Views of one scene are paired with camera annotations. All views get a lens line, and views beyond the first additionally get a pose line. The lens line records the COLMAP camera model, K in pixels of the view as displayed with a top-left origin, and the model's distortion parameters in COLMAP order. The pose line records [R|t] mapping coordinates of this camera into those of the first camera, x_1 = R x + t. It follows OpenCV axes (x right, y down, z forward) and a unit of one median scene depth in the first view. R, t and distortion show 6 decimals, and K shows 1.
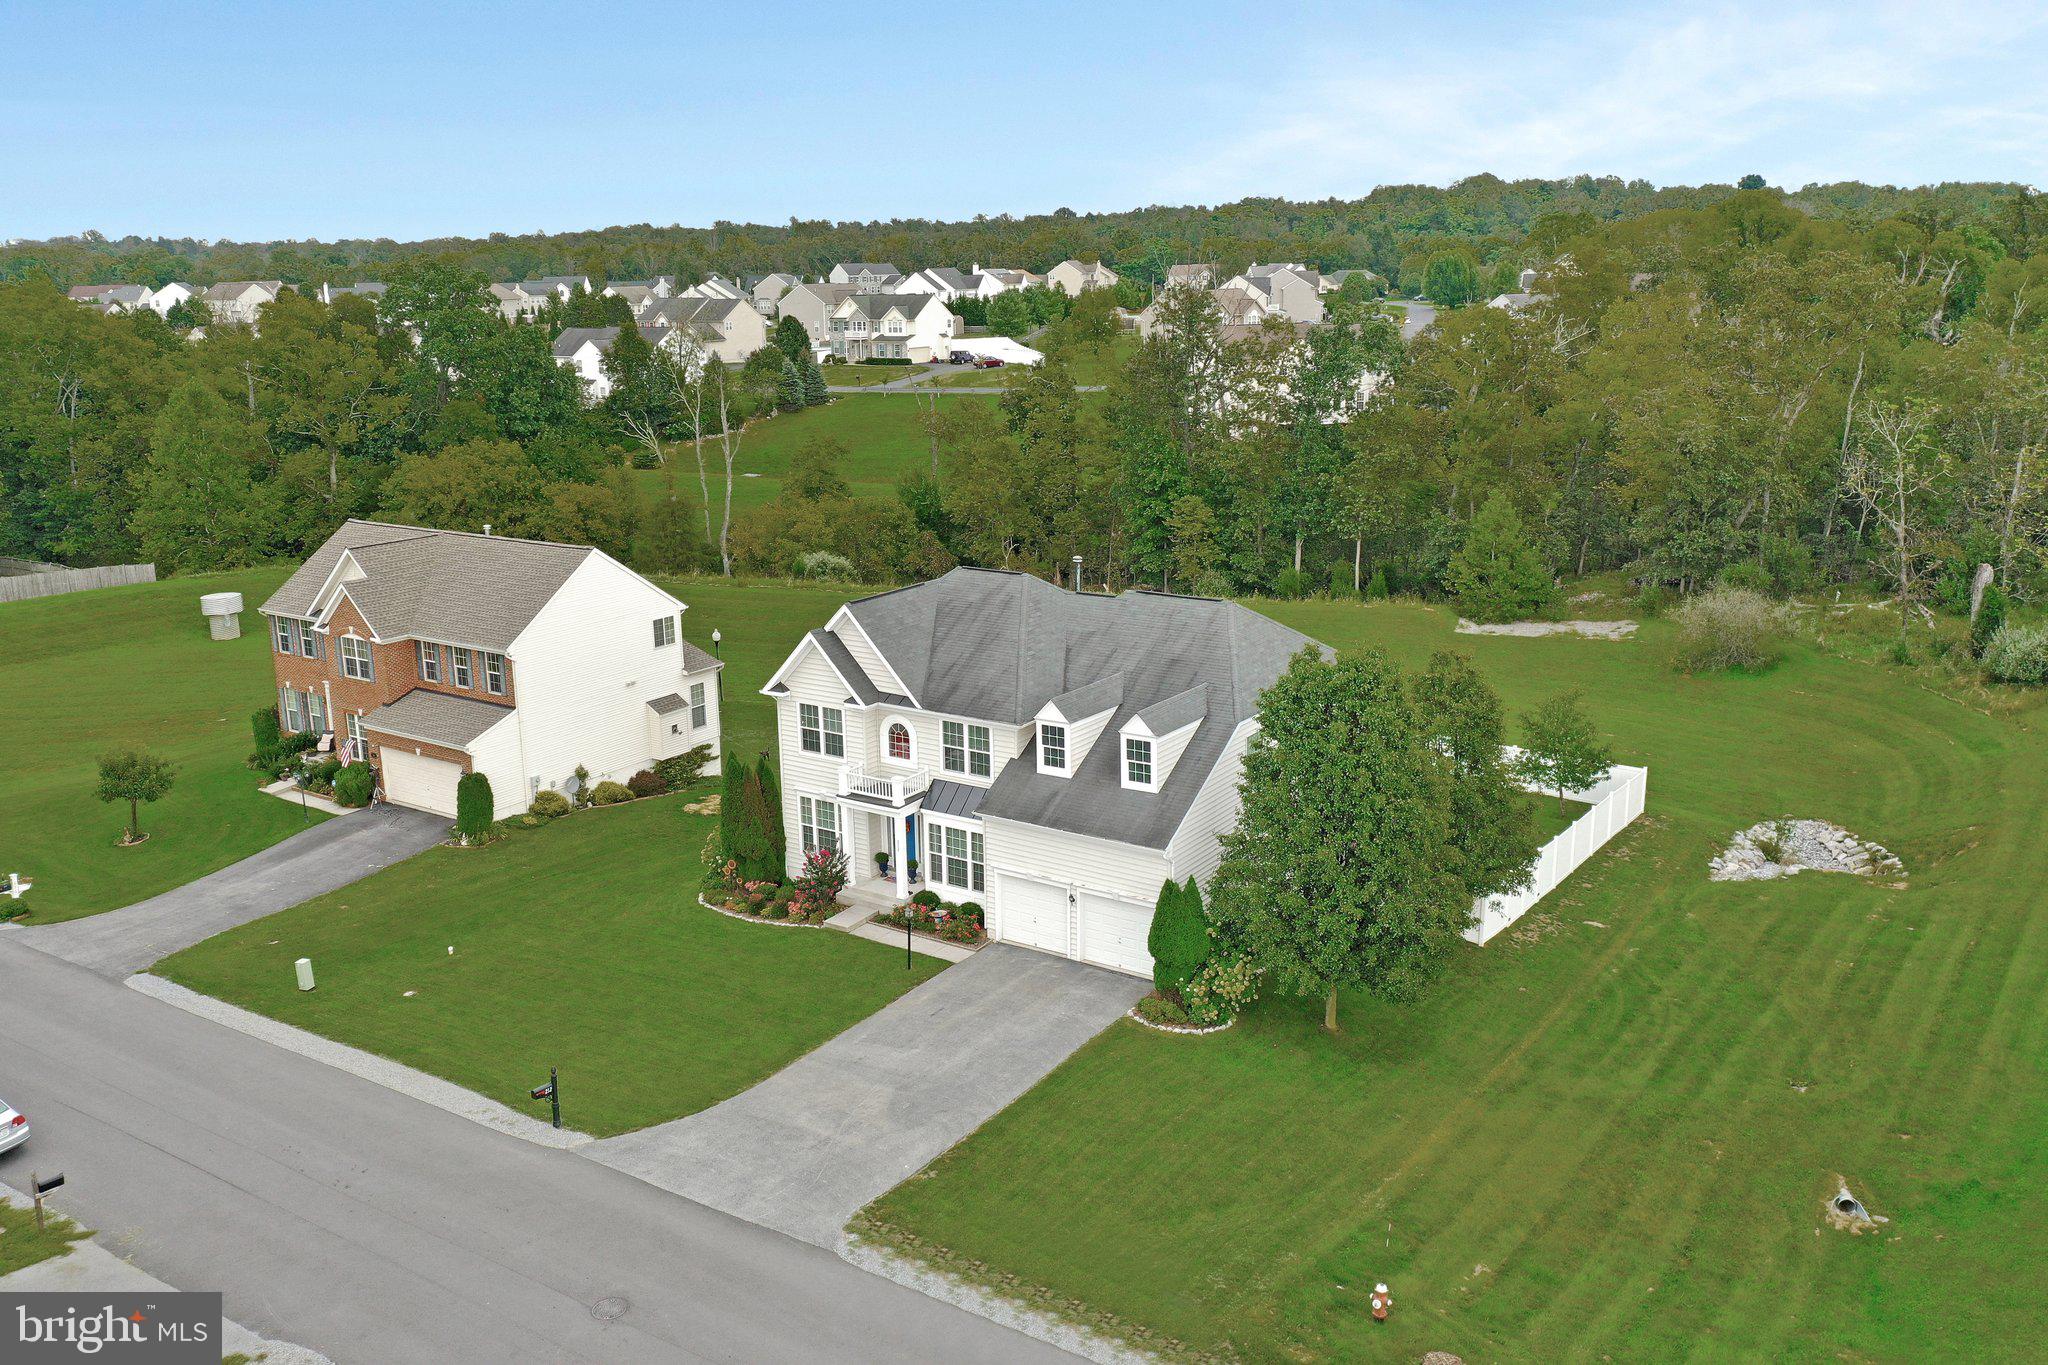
lens RADIAL K [[1699.4, 0, 1020.6], [0, 1699.4, 688.9], [0, 0, 1]] dist [0.005176, -0.030705]
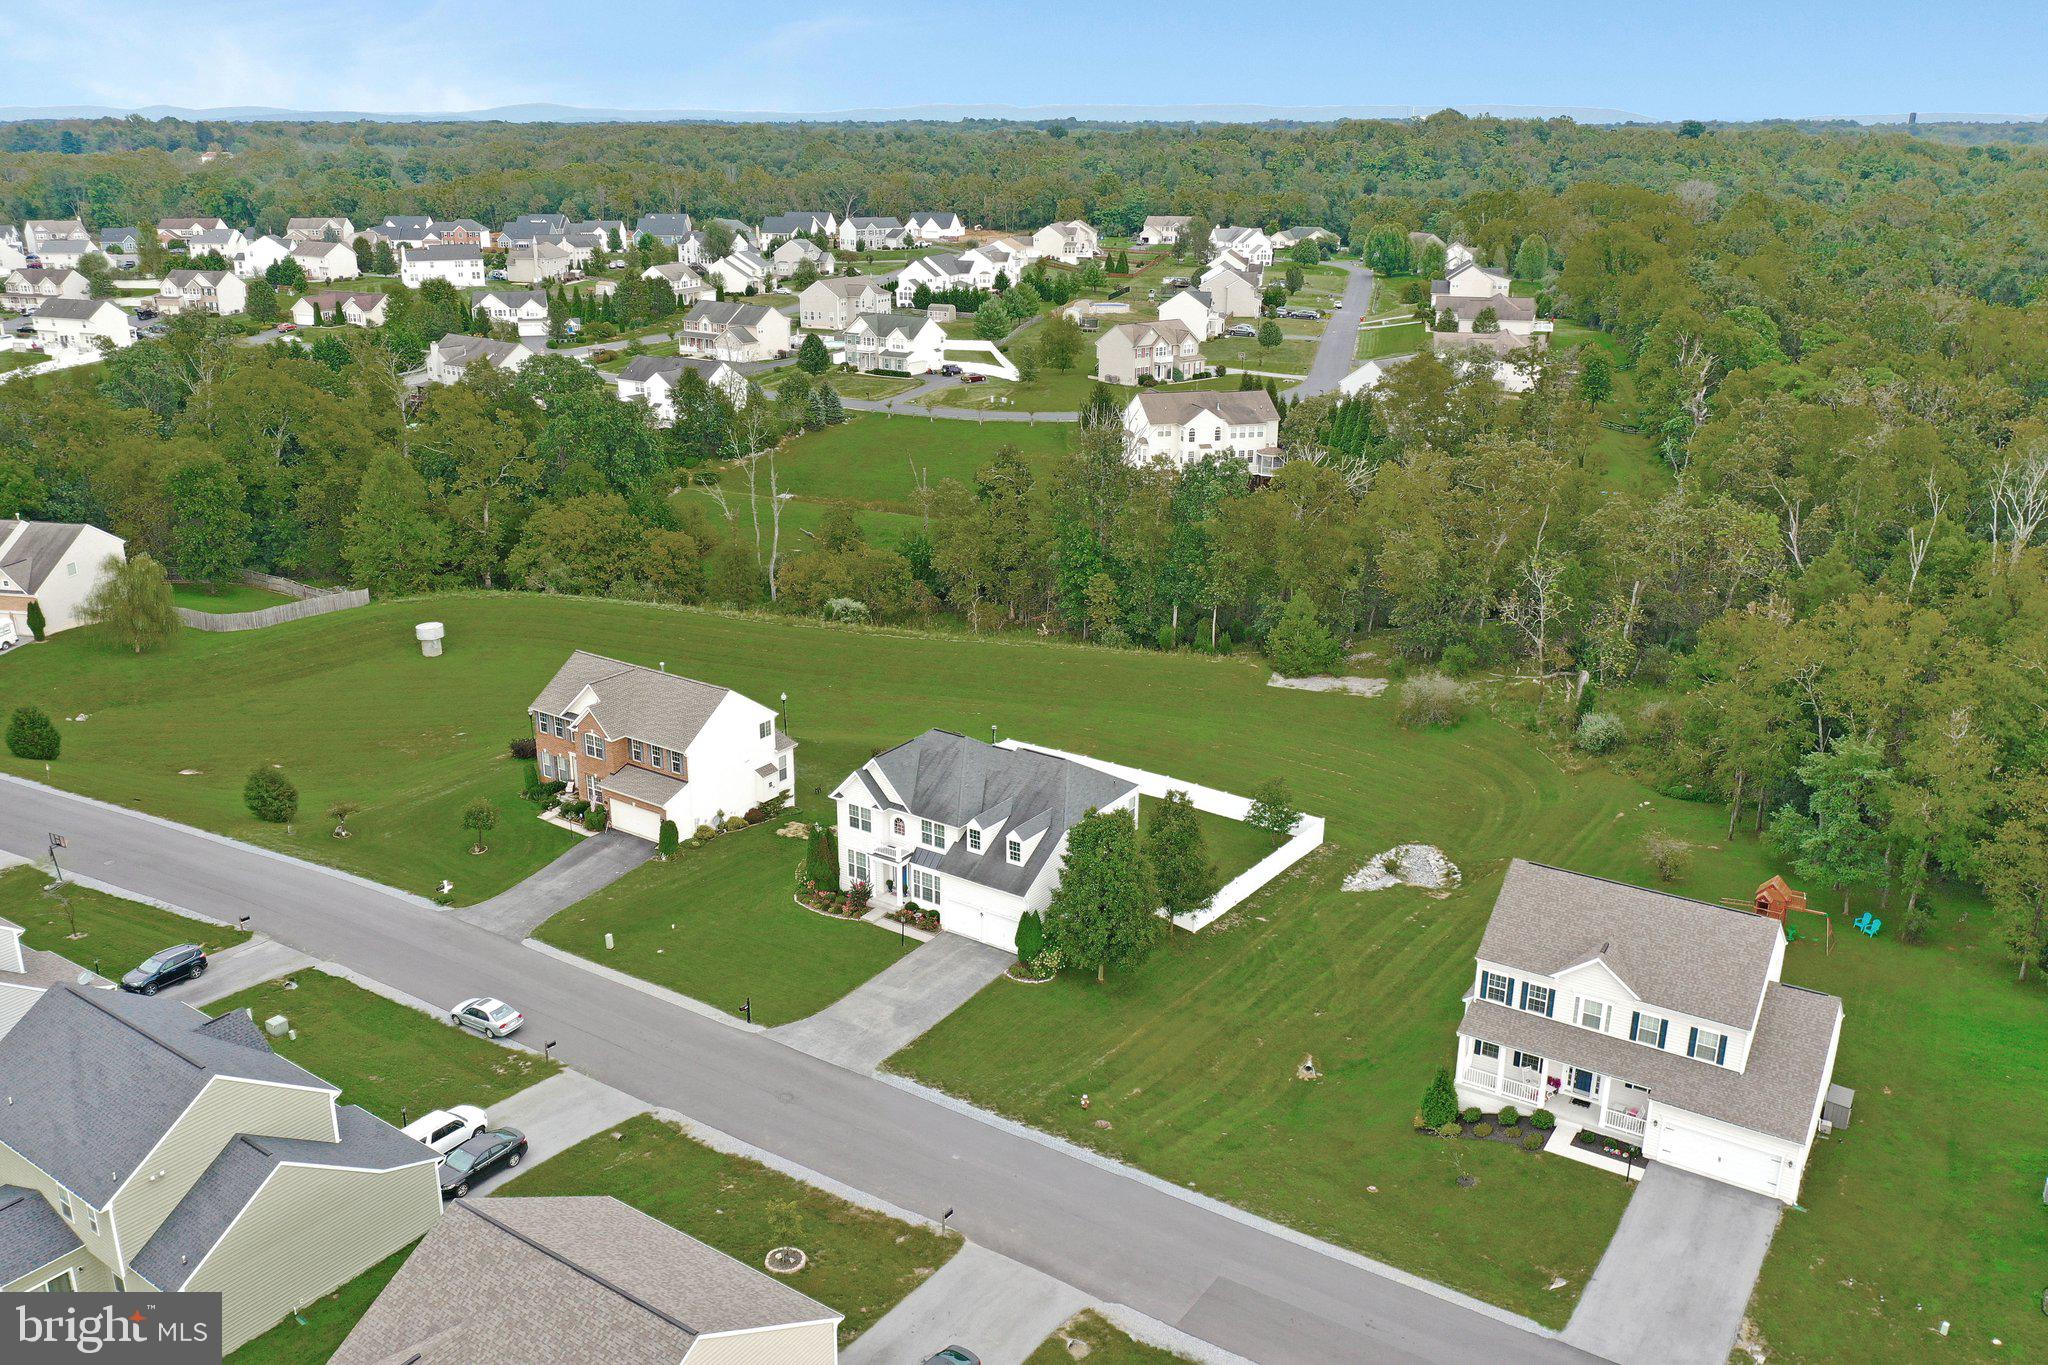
lens RADIAL K [[1636.2, 0, 1022.1], [0, 1636.2, 678.7], [0, 0, 1]] dist [-0.000204, -0.016494]
pose [[0.999682, 0.023604, 0.008821, 0.047725], [-0.024217, 0.996699, 0.077485, -0.276931], [-0.006963, -0.077674, 0.996955, -0.841500]]
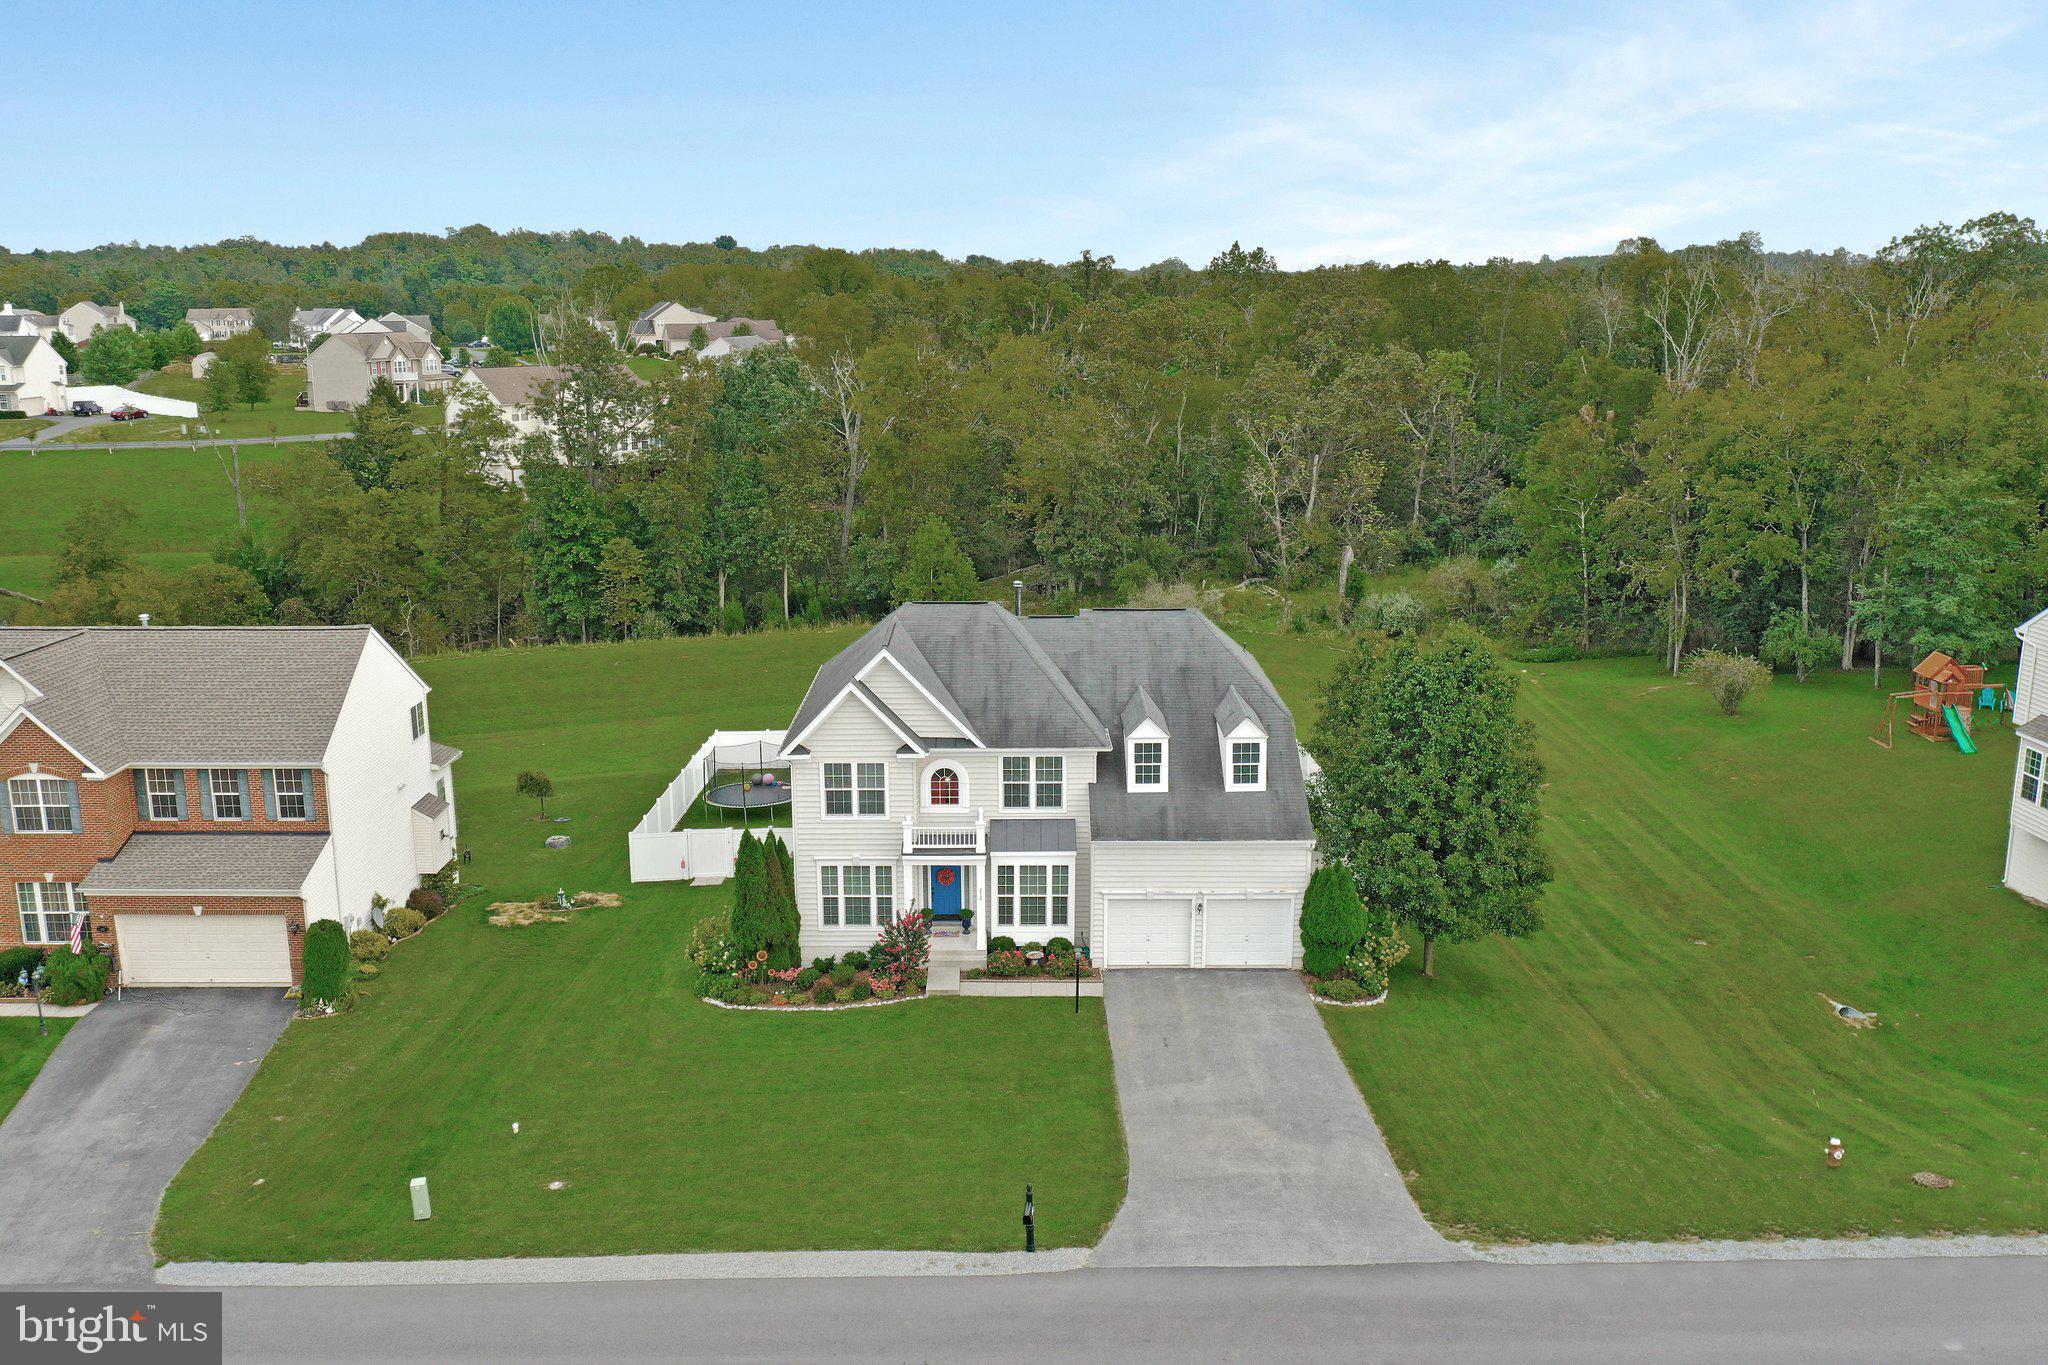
lens RADIAL K [[1636.2, 0, 1026.4], [0, 1636.2, 701.1], [0, 0, 1]] dist [-0.000204, -0.016494]
pose [[0.823751, -0.118499, 0.554429, -0.506633], [0.125823, 0.991737, 0.025023, -0.031944], [-0.552813, 0.049147, 0.831855, 0.204603]]
